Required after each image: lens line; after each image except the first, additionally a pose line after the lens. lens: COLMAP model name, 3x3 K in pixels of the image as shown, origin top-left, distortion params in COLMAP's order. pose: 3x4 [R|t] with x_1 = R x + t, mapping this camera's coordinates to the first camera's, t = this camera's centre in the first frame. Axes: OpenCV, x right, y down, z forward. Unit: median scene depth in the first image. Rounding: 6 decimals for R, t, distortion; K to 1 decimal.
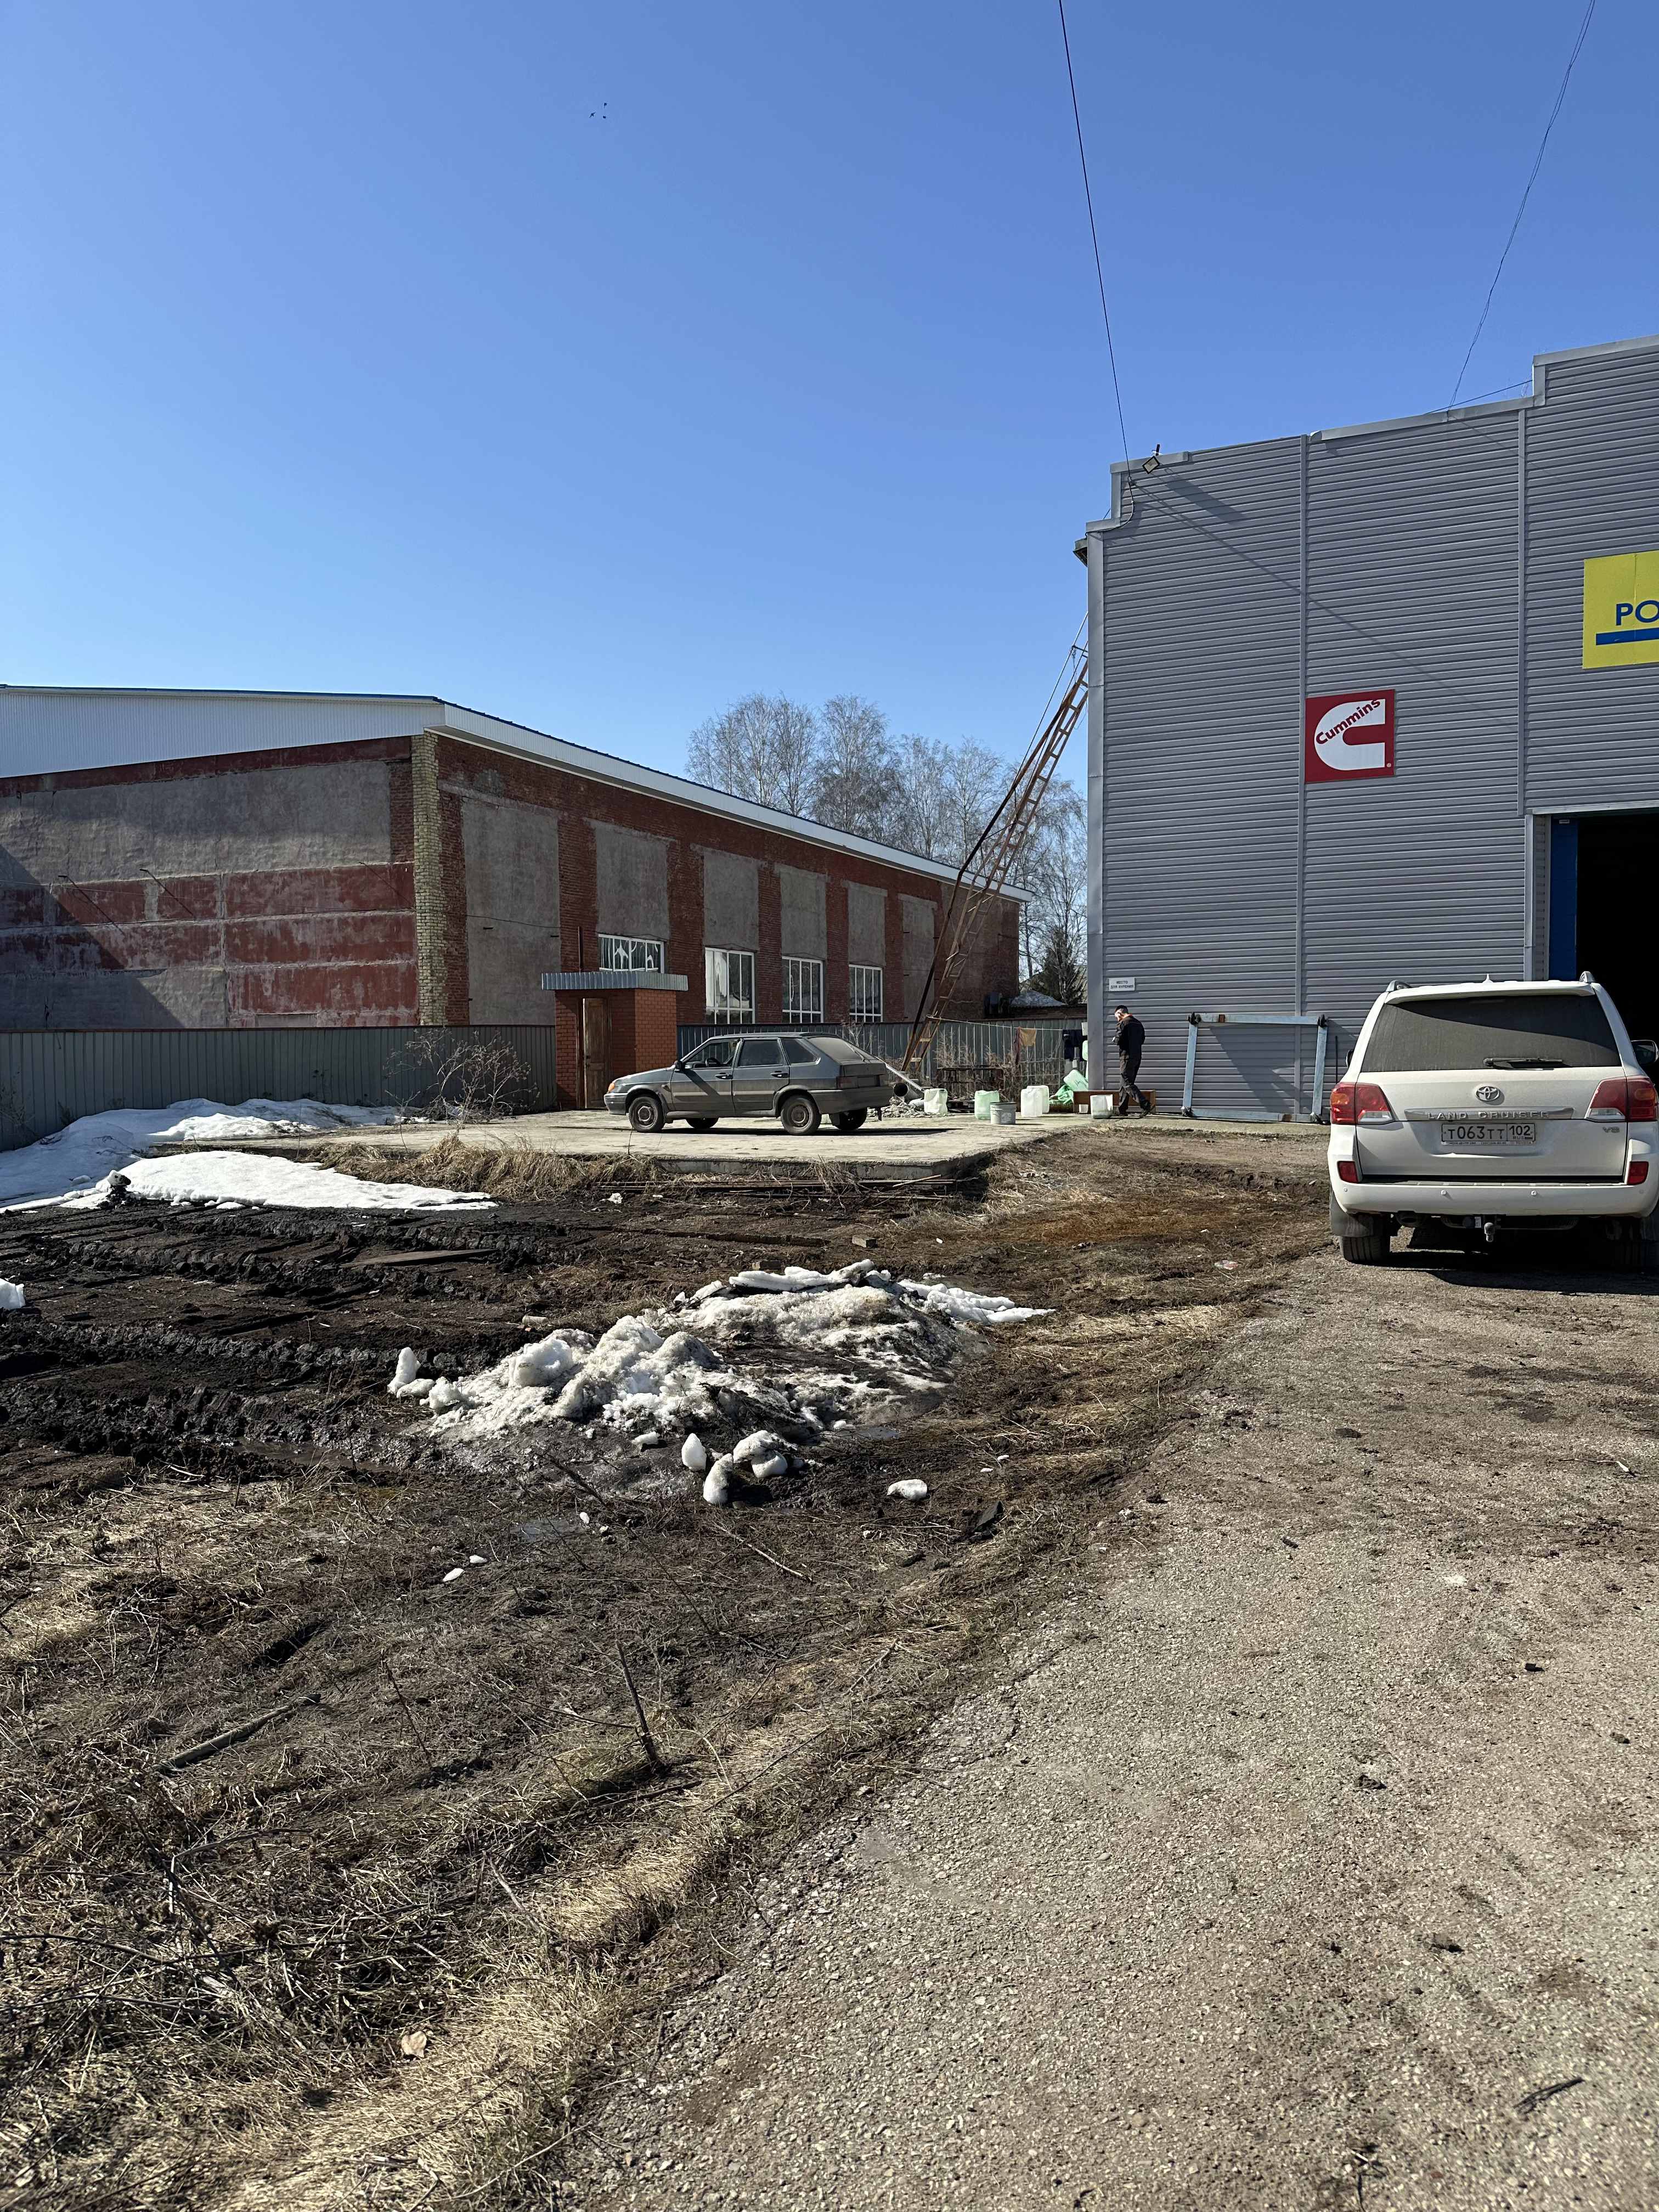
lens RADIAL K [[1525.9, 0, 769.2], [0, 1525.9, 1132.2], [0, 0, 1]] dist [0.145719, -0.181887]
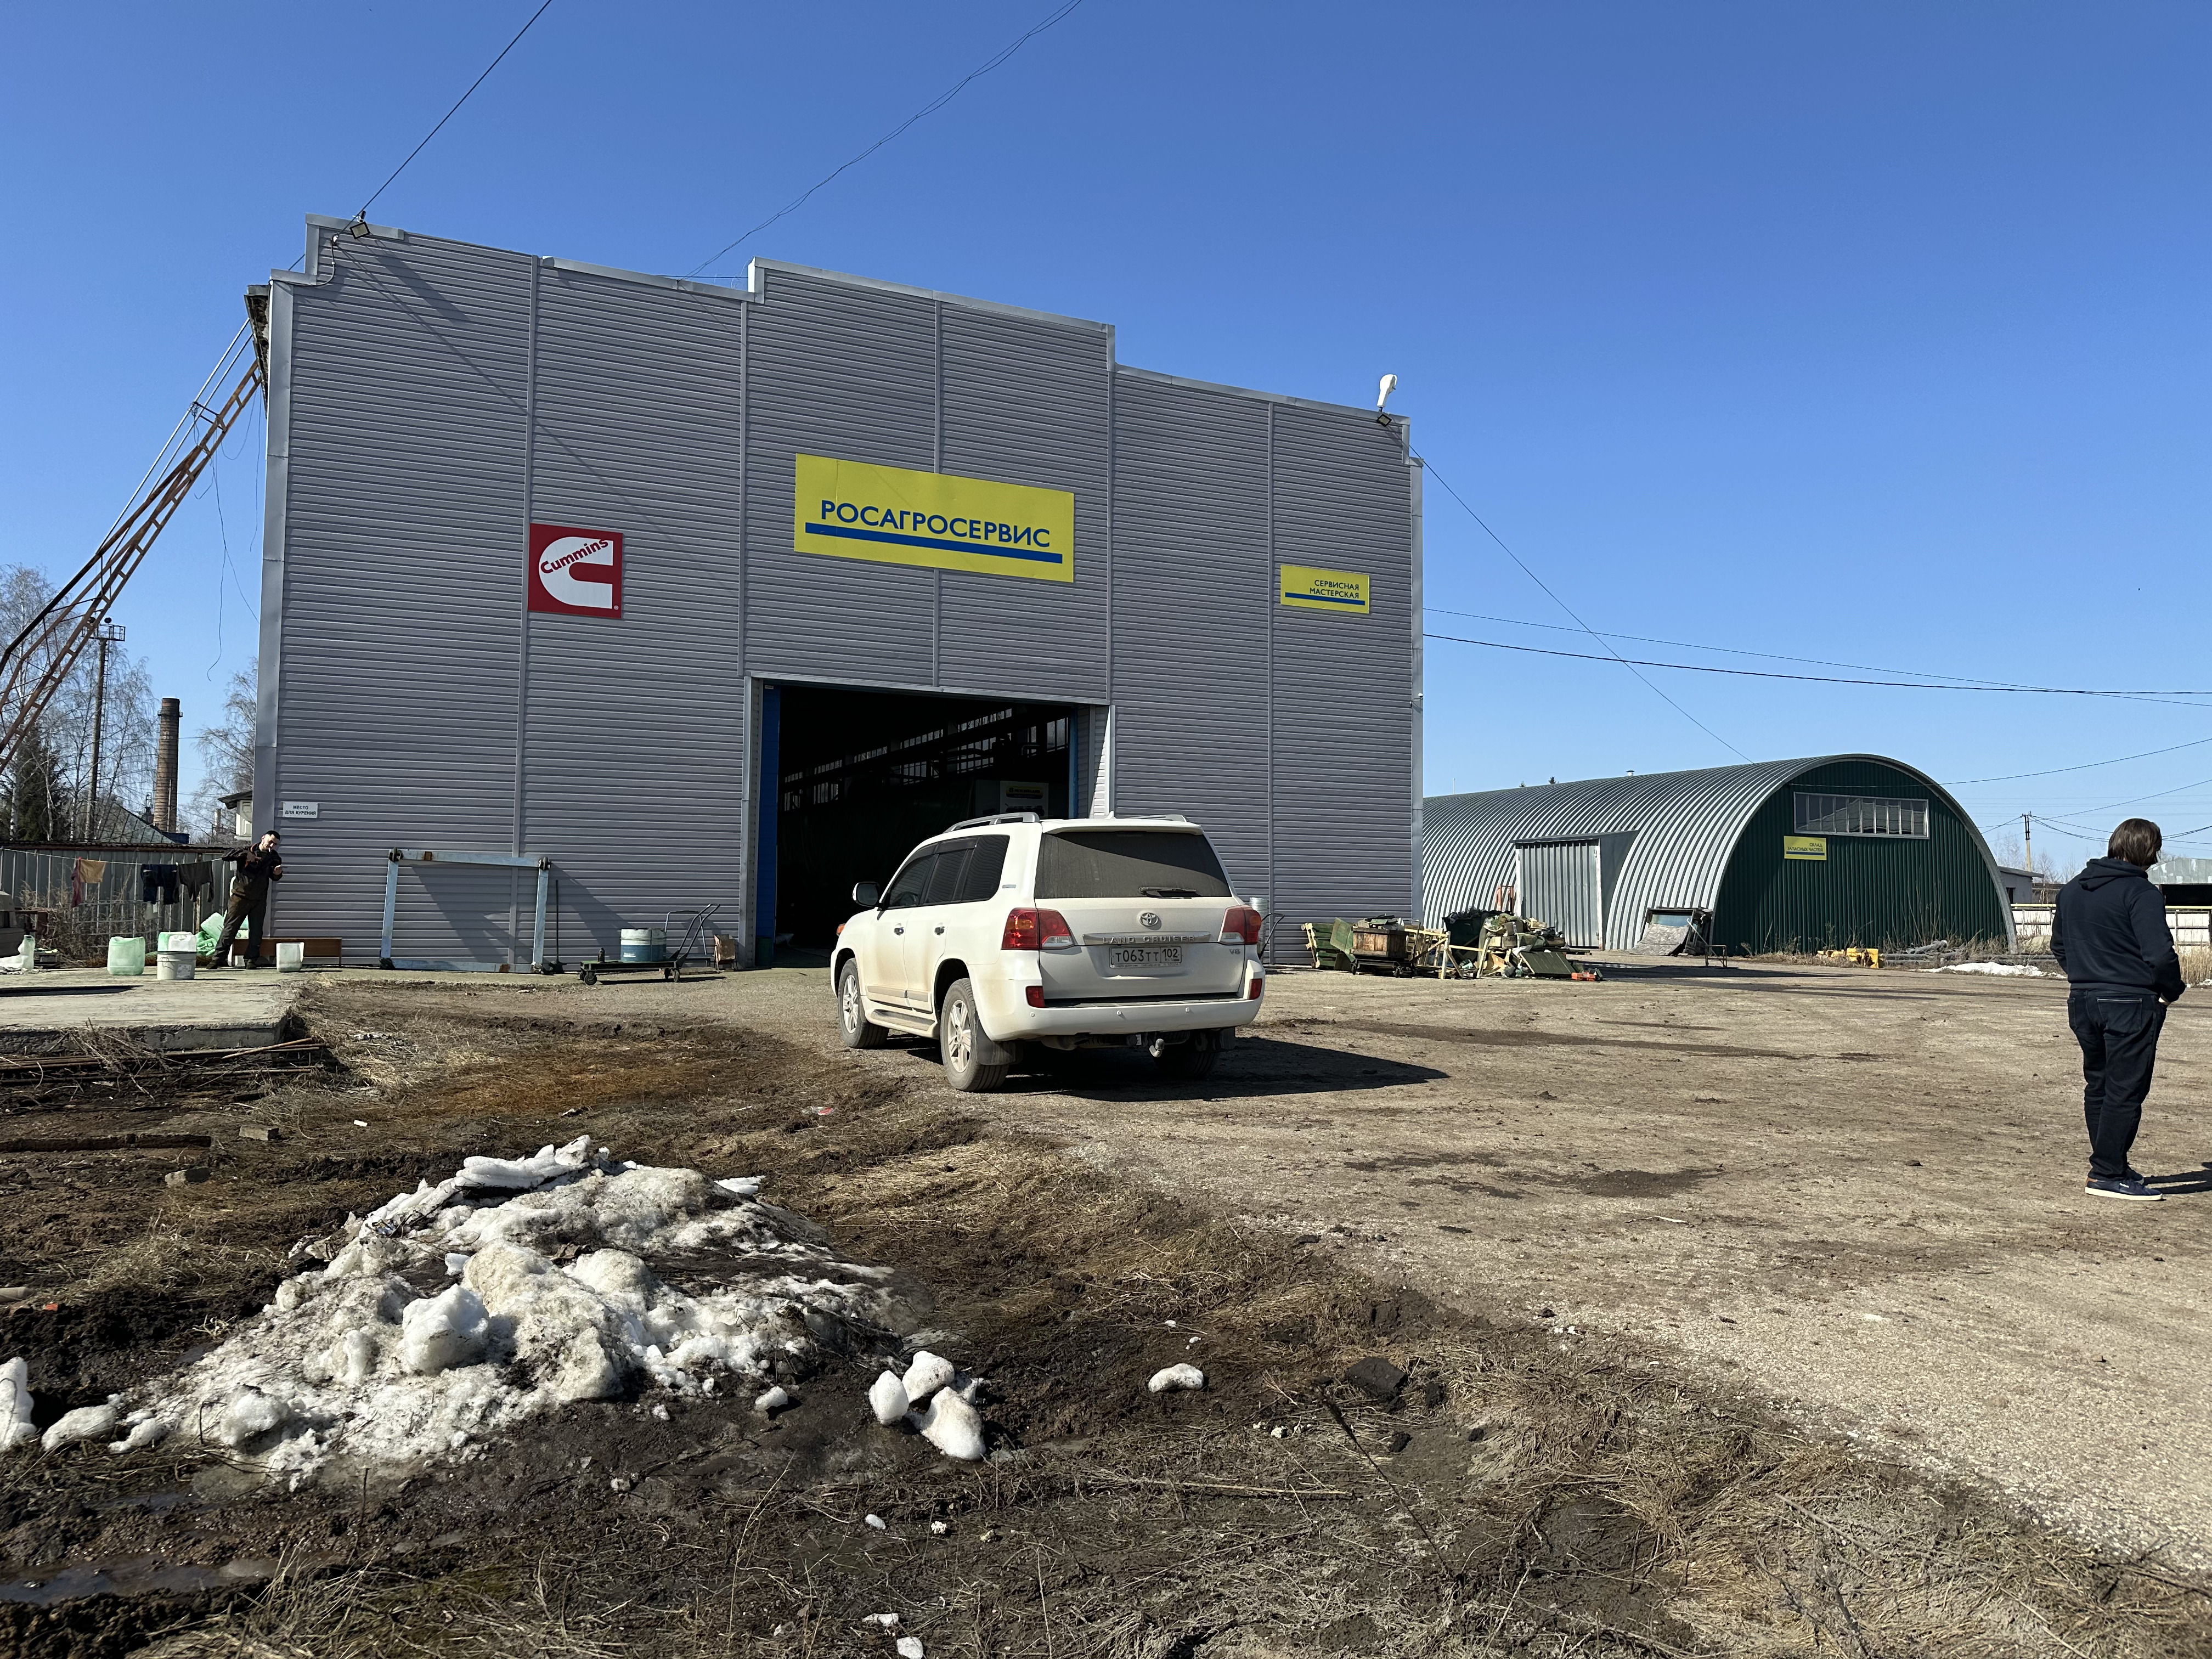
lens RADIAL K [[1579.7, 0, 1106.0], [0, 1579.7, 829.5], [0, 0, 1]] dist [0.148962, -0.243197]
pose [[0.662003, 0.053871, 0.747563, -0.148565], [0.023529, 0.995428, -0.092569, 0.005502], [-0.749132, 0.078870, 0.657709, 0.114787]]
